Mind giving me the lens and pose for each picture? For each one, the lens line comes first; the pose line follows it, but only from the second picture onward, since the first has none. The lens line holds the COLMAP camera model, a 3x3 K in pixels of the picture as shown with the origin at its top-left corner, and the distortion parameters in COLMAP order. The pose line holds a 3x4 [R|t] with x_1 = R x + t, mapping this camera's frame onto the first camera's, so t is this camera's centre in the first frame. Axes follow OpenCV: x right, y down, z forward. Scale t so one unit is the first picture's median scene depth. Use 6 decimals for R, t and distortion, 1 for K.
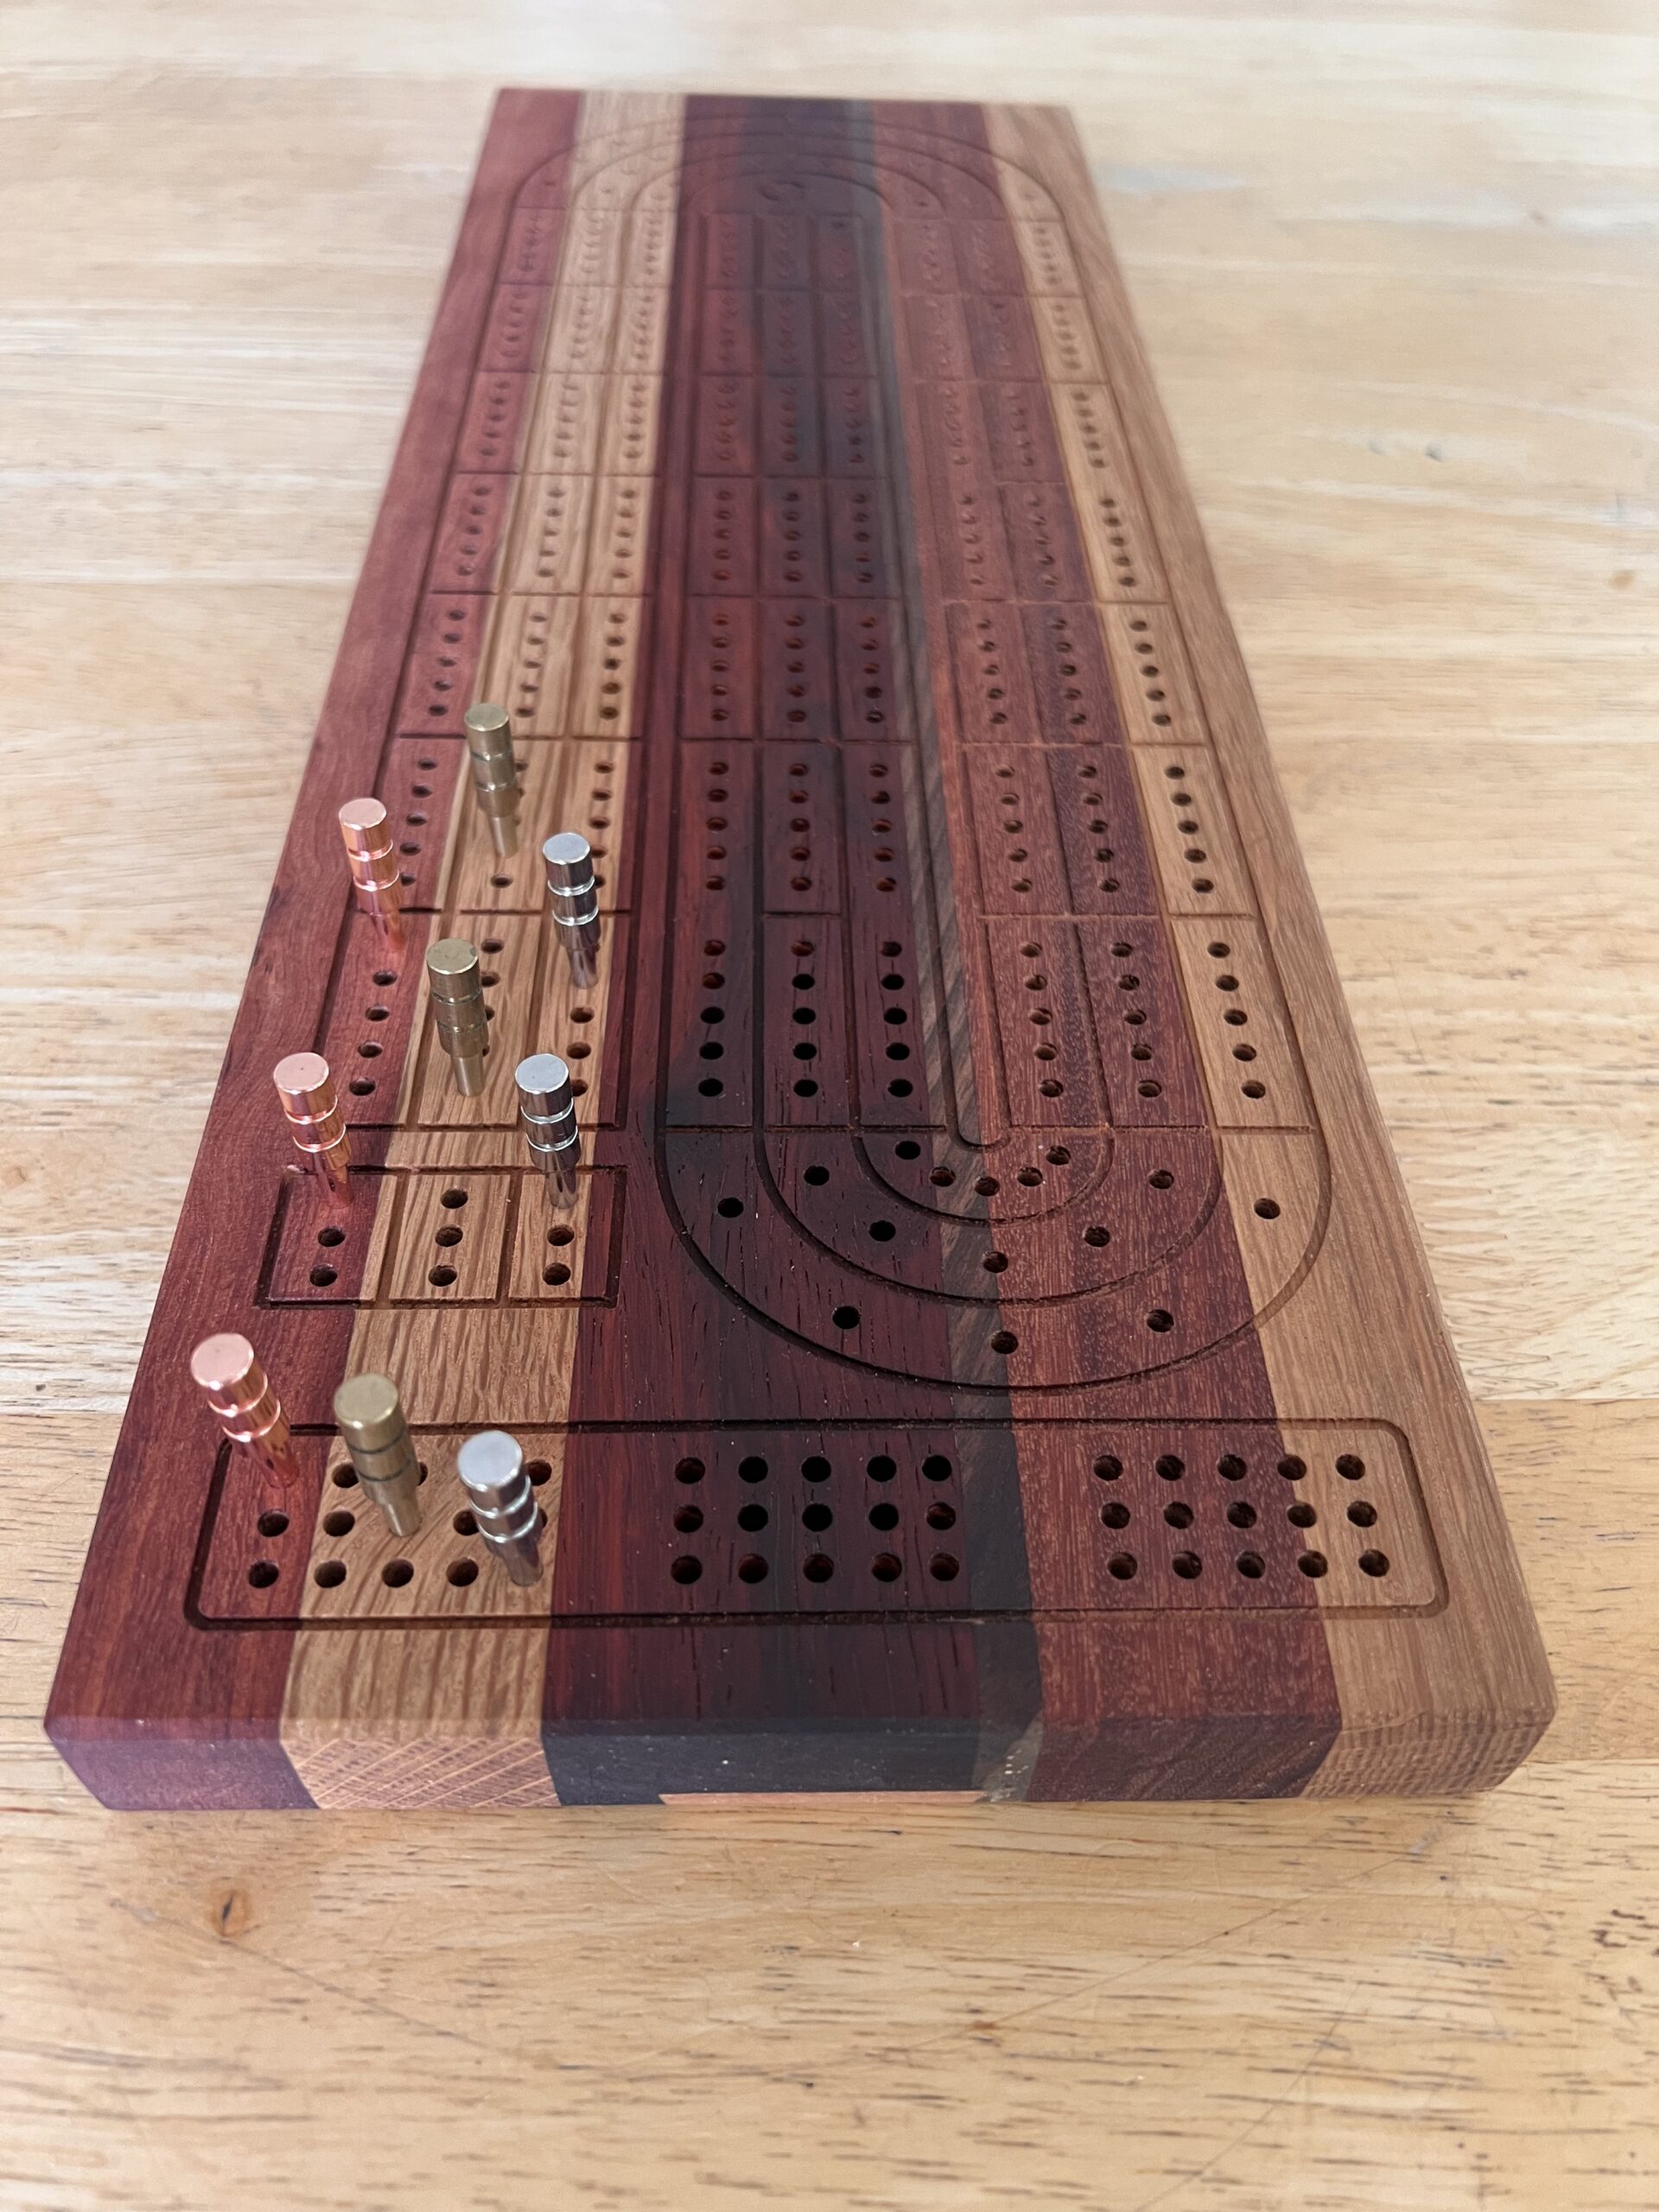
lens RADIAL K [[1746.8, 0, 840.5], [0, 1746.8, 1118.3], [0, 0, 1]] dist [0.029908, -0.050777]
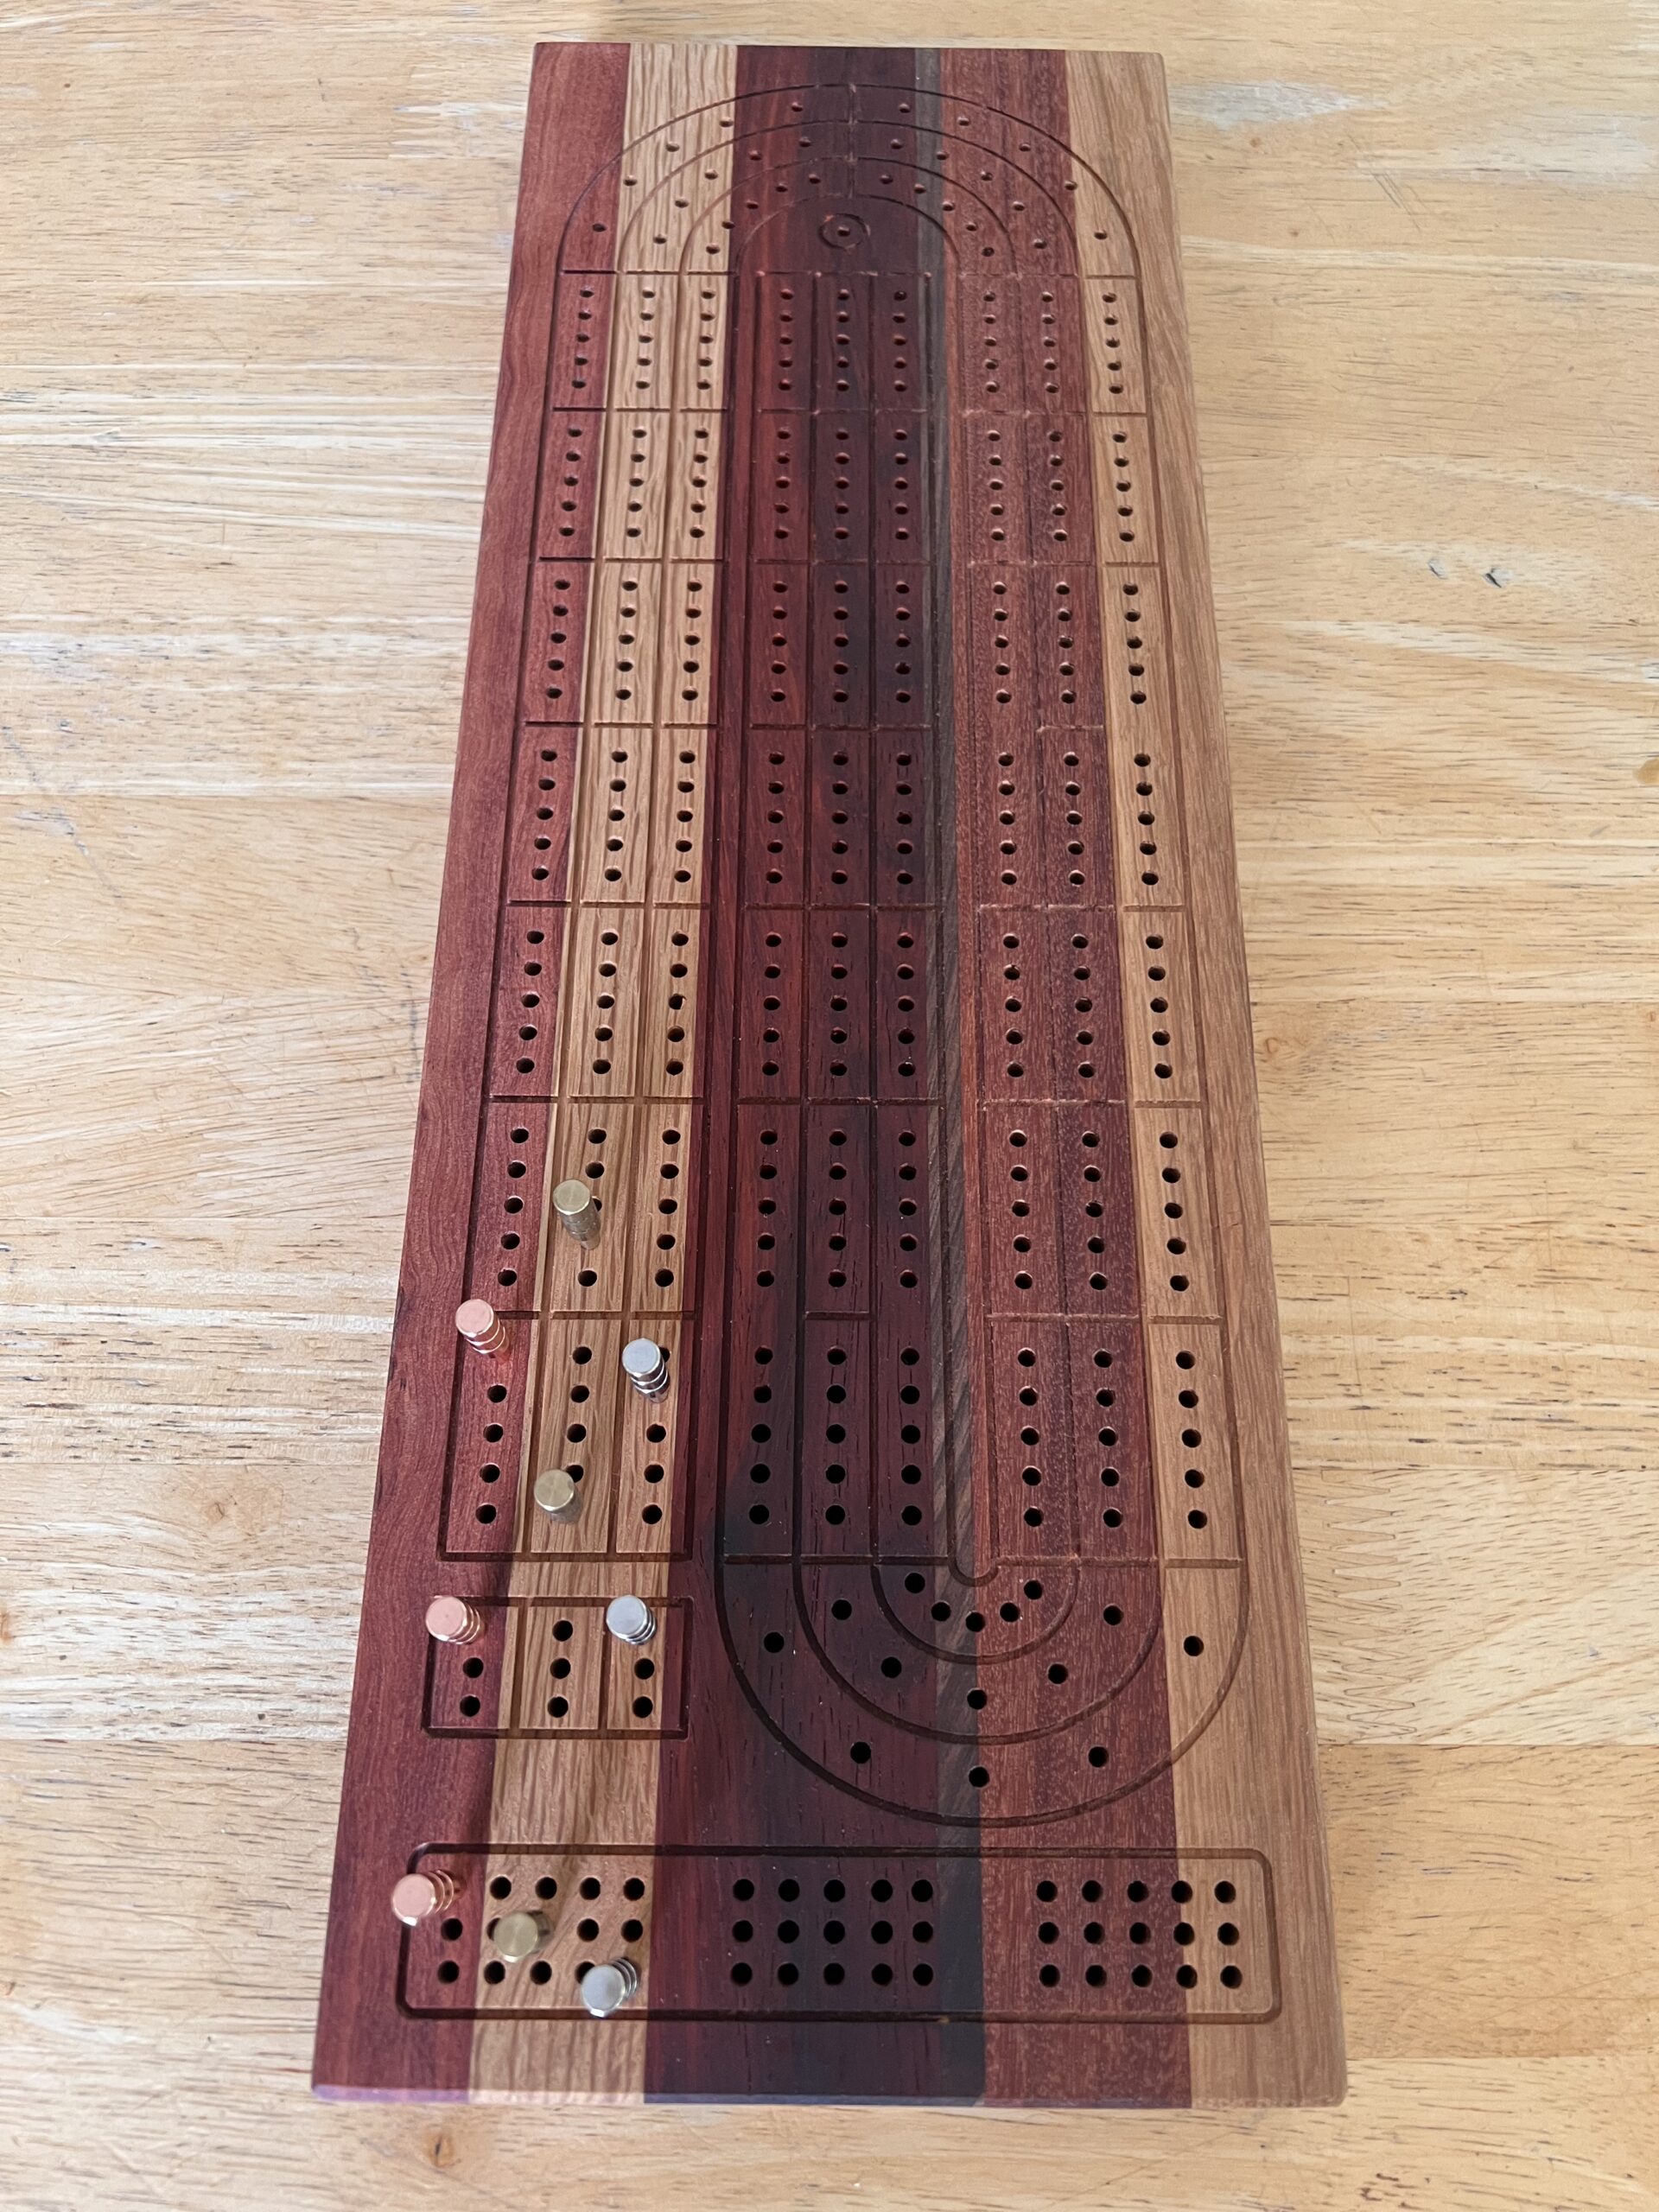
lens RADIAL K [[1746.8, 0, 835.3], [0, 1746.8, 1148.4], [0, 0, 1]] dist [0.029908, -0.050777]
pose [[0.998827, 0.021663, -0.043299, 0.024524], [-0.006547, 0.946529, 0.322552, -0.572463], [0.047971, -0.321890, 0.945561, -0.087163]]
